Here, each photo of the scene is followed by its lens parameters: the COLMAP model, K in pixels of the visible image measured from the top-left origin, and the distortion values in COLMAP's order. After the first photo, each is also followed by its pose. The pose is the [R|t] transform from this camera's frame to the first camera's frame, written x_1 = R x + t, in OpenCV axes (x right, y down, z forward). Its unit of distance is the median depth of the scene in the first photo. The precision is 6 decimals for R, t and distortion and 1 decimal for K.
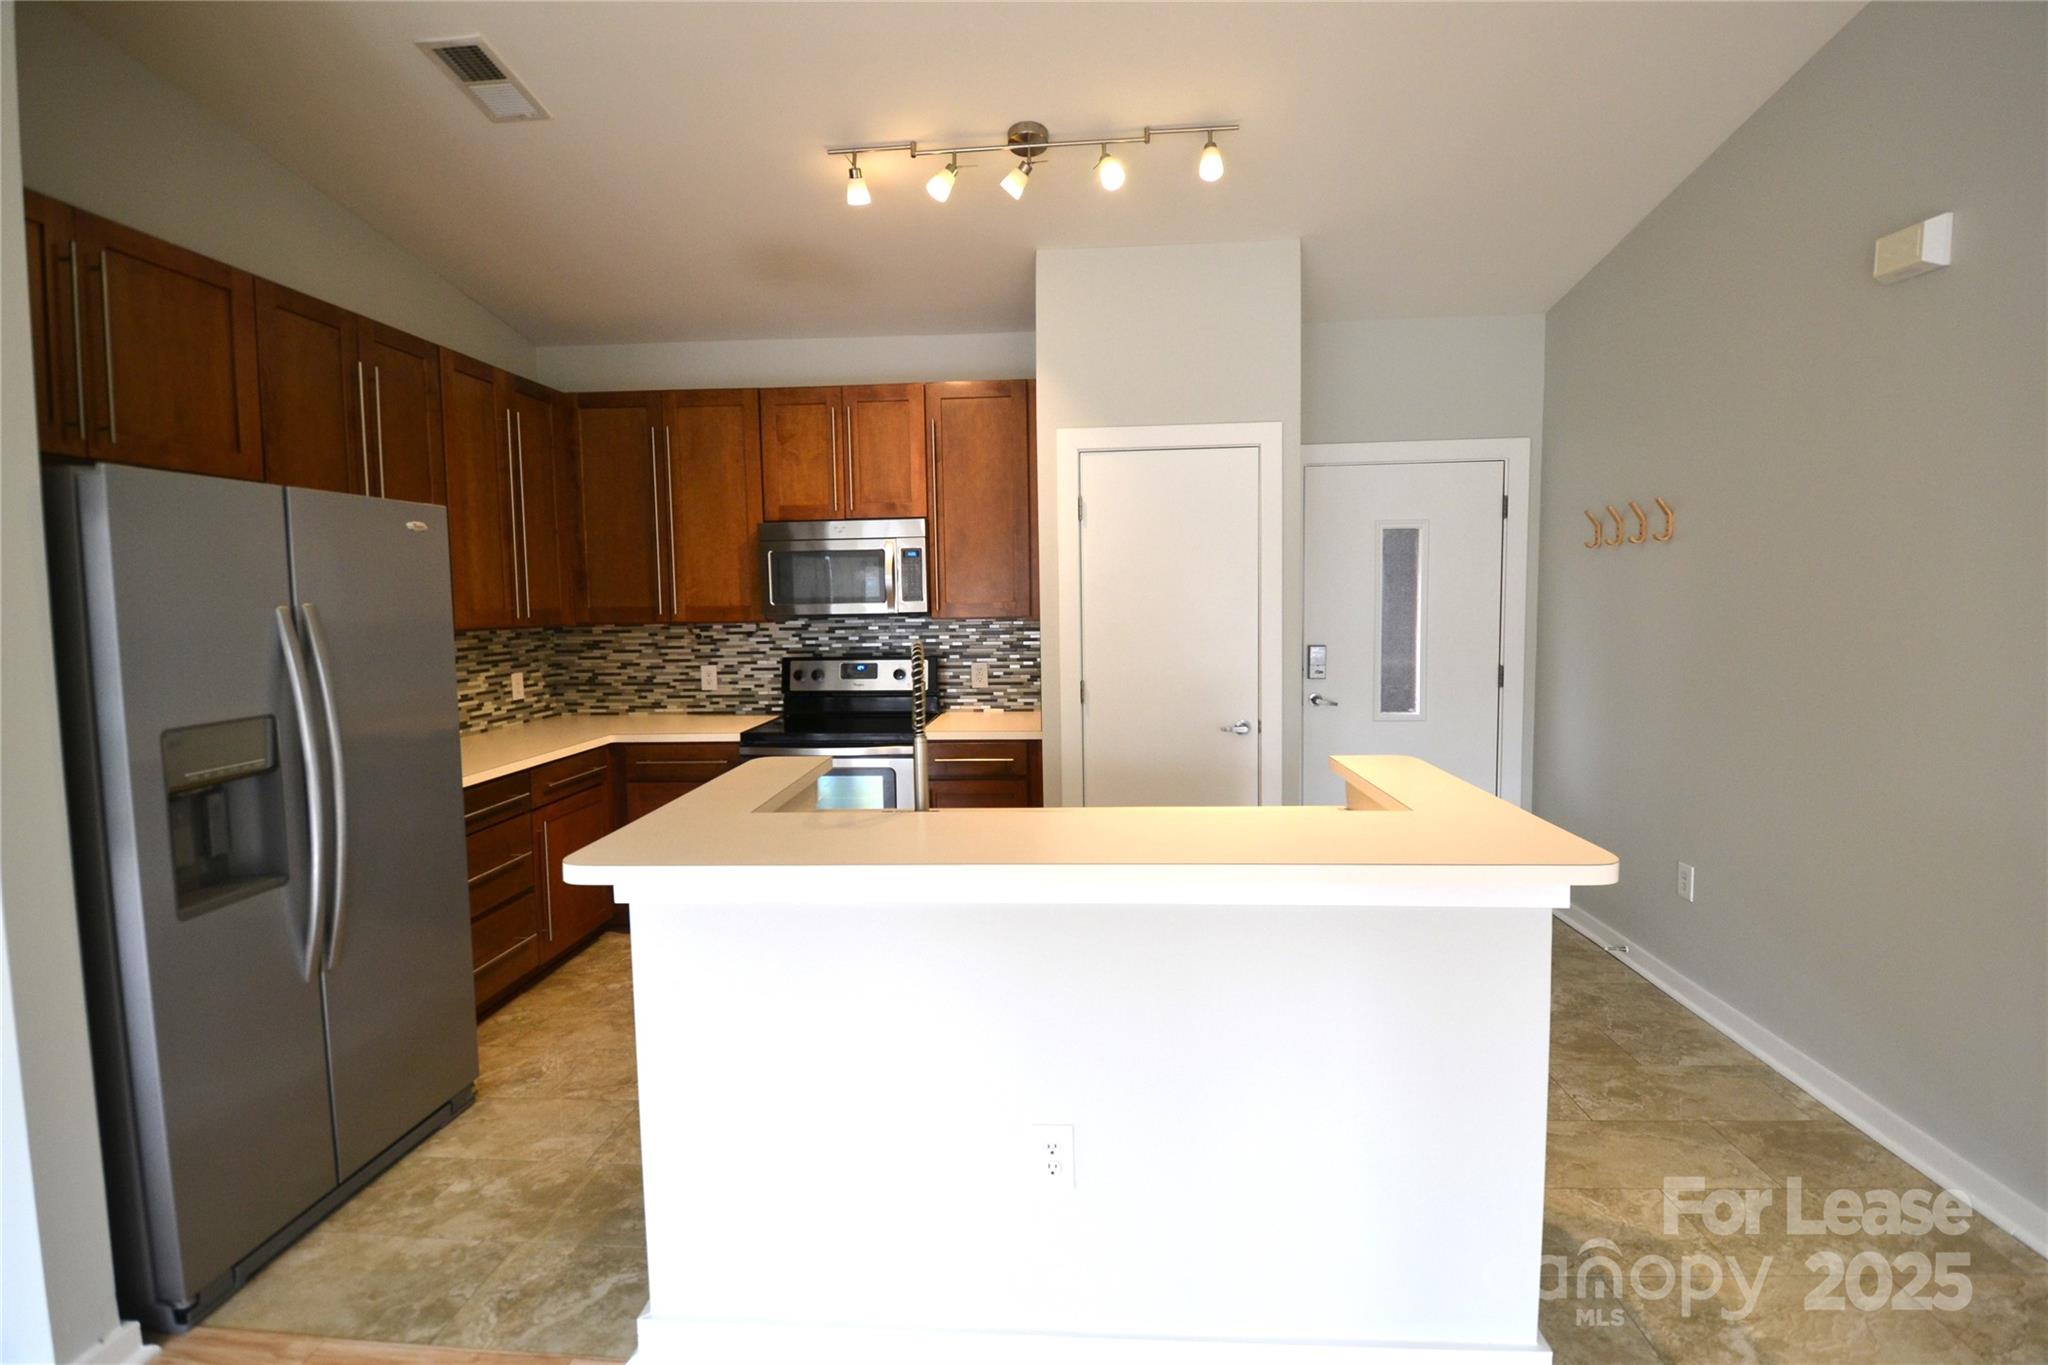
lens RADIAL K [[909.8, 0, 1033.1], [0, 909.8, 667.3], [0, 0, 1]] dist [0.009028, -0.015701]
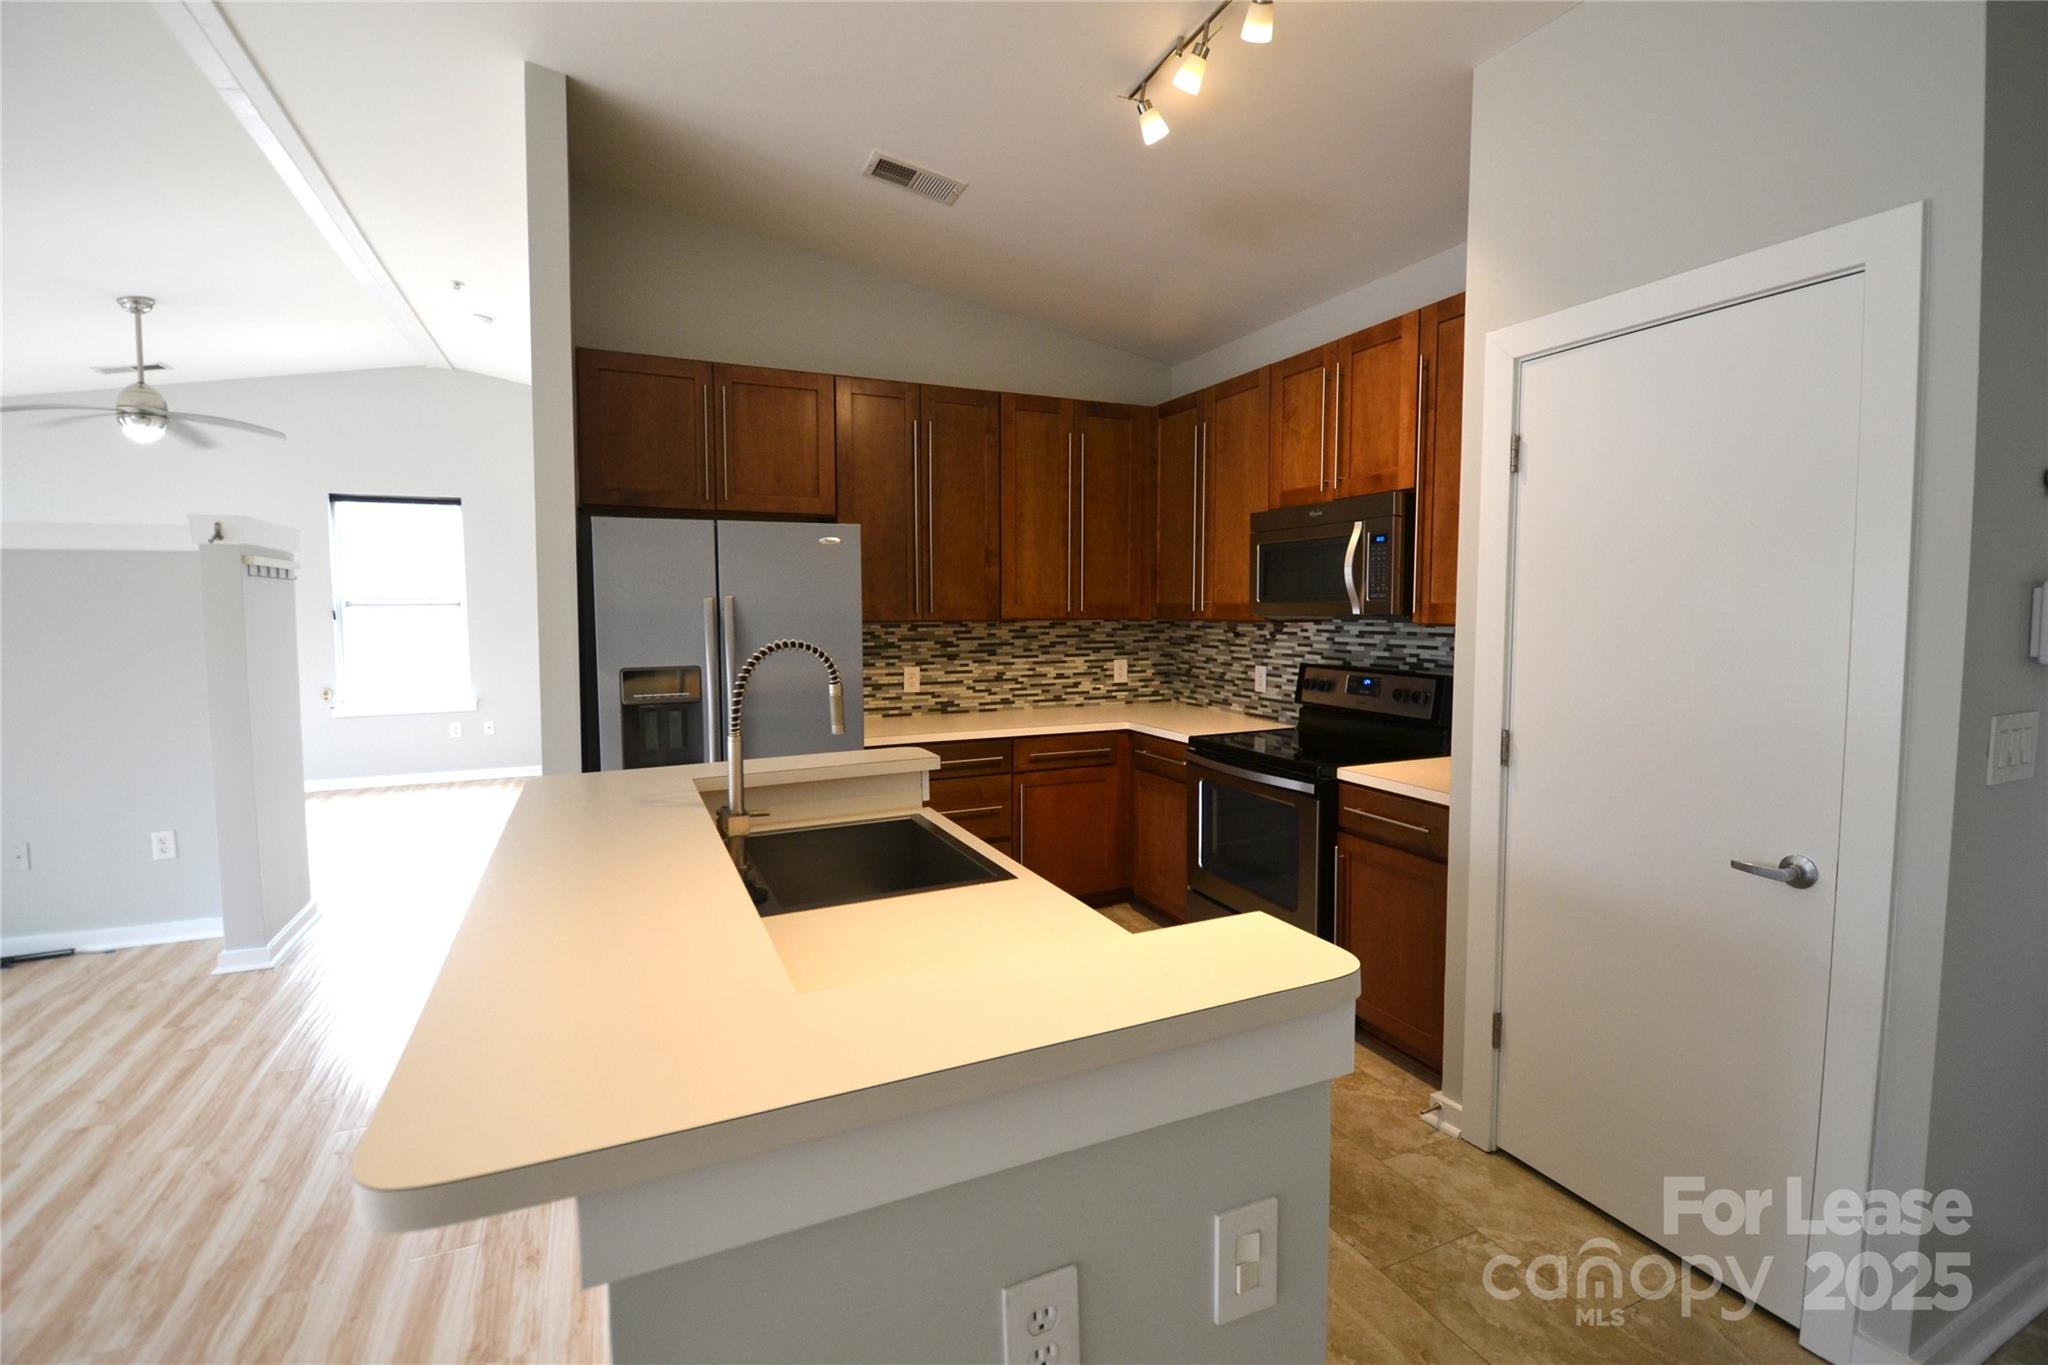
lens RADIAL K [[909.8, 0, 1033.1], [0, 909.8, 667.3], [0, 0, 1]] dist [0.009028, -0.015701]
pose [[0.465669, 0.074720, -0.881799, 0.392965], [-0.072665, 0.996293, 0.046048, -0.028698], [0.881971, 0.042633, 0.469372, 0.363845]]
